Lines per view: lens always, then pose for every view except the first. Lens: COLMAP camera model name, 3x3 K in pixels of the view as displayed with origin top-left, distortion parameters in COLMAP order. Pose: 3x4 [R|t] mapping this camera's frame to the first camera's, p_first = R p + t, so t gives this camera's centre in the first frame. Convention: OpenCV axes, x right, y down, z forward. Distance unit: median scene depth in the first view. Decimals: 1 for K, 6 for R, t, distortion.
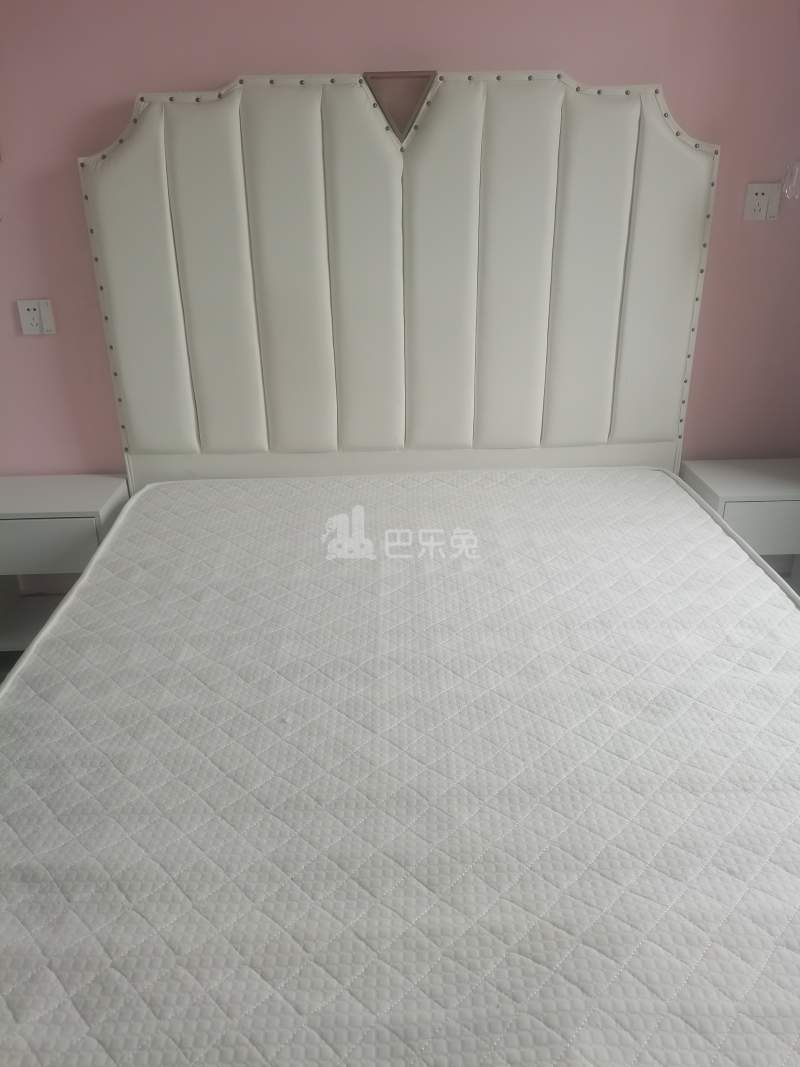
lens RADIAL K [[819.7, 0, 399.8], [0, 819.7, 530.5], [0, 0, 1]] dist [0.052166, -0.053088]
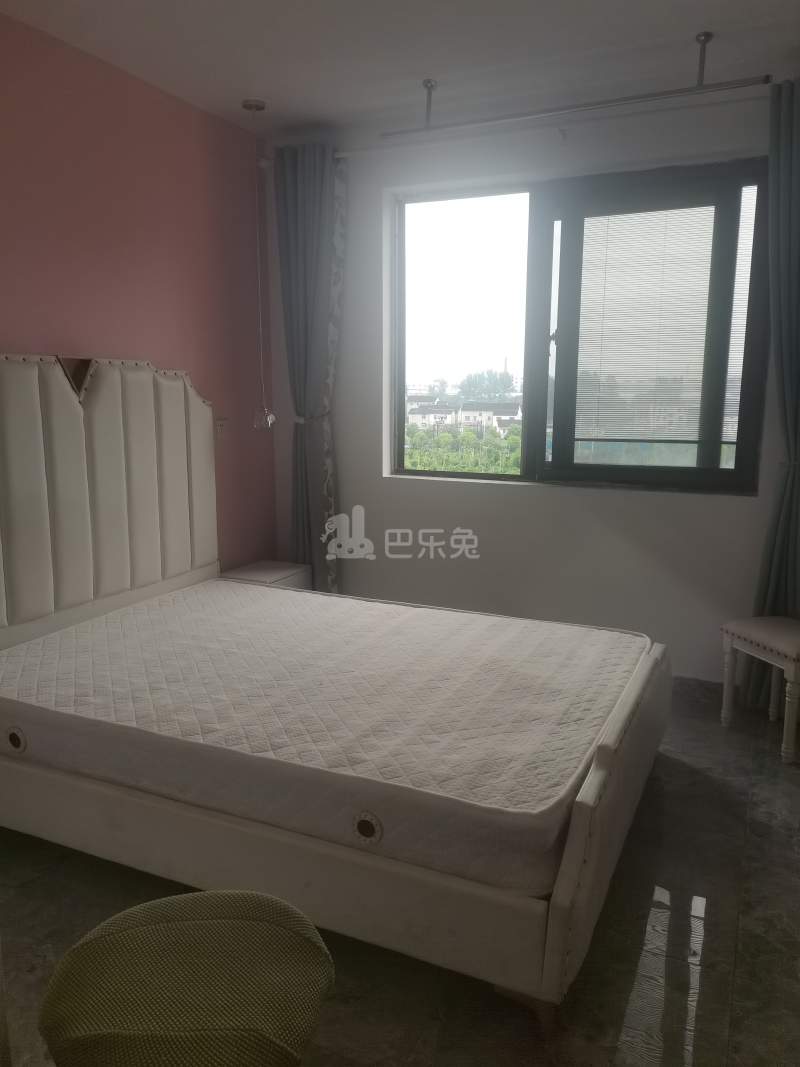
lens RADIAL K [[819.7, 0, 399.6], [0, 819.7, 525.8], [0, 0, 1]] dist [0.052166, -0.053088]
pose [[0.440554, -0.129924, 0.888274, -1.151245], [0.338400, 0.940515, -0.030270, -0.001647], [-0.831503, 0.313928, 0.458315, -0.118282]]
